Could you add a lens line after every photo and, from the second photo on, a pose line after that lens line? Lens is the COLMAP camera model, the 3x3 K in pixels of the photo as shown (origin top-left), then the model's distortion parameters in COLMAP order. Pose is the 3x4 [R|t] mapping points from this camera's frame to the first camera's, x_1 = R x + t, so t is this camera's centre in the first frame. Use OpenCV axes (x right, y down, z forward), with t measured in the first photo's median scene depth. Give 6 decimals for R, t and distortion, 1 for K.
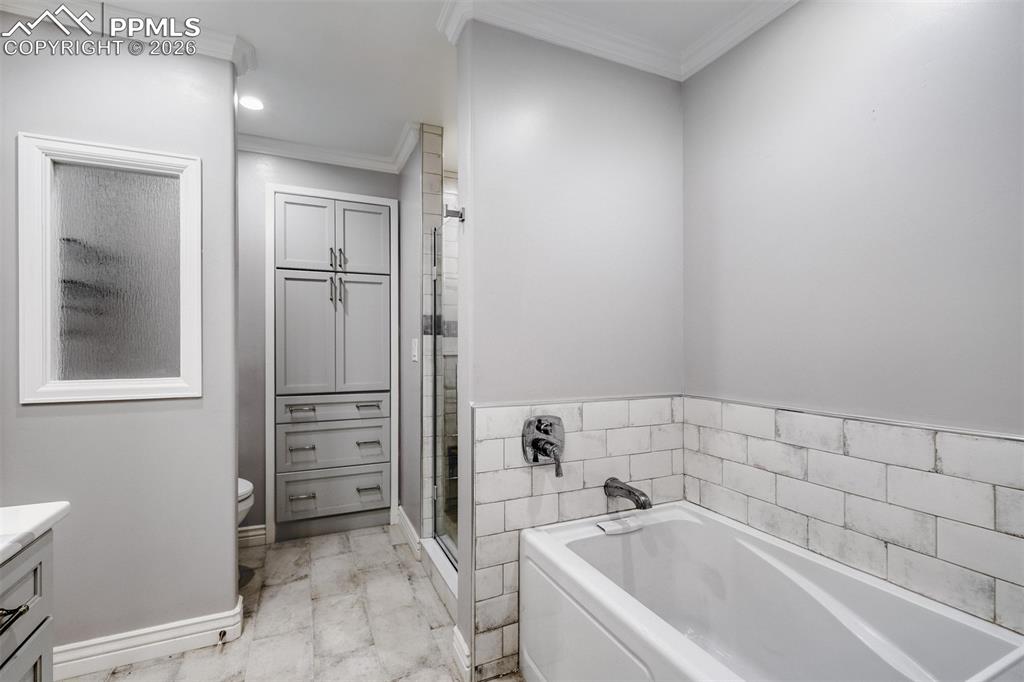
lens RADIAL K [[459.4, 0, 506.1], [0, 459.4, 342.6], [0, 0, 1]] dist [-0.001336, 0.000869]
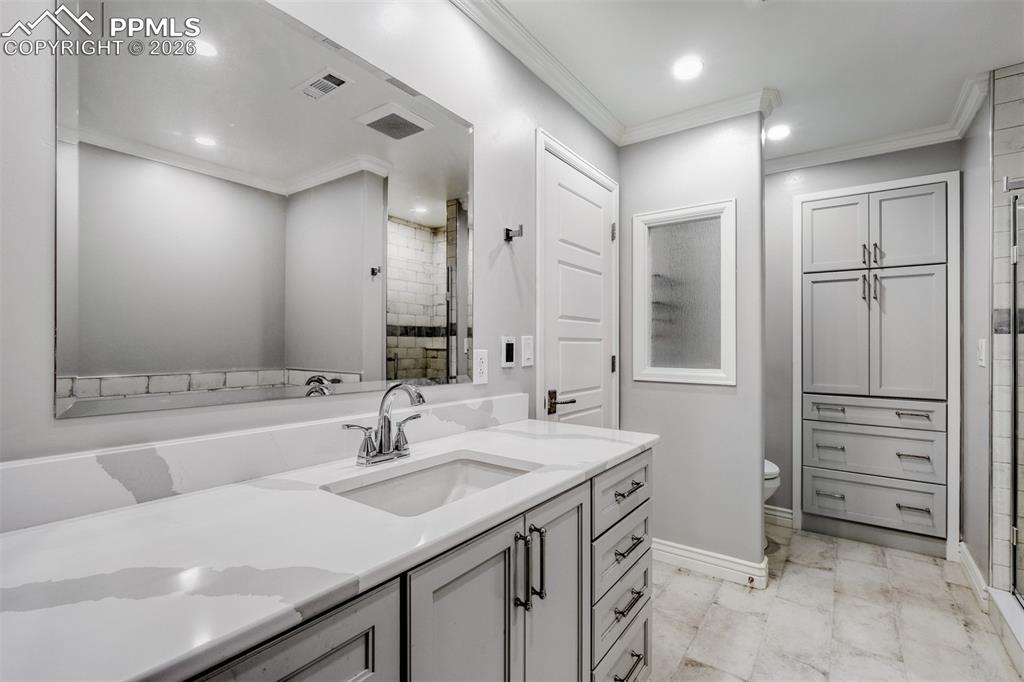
lens RADIAL K [[459.4, 0, 506.1], [0, 459.4, 342.6], [0, 0, 1]] dist [-0.001336, 0.000869]
pose [[0.483763, 0.001408, -0.875198, 0.101116], [-0.002028, 0.999998, 0.000487, -0.000122], [0.875197, 0.001539, 0.483765, -0.122602]]
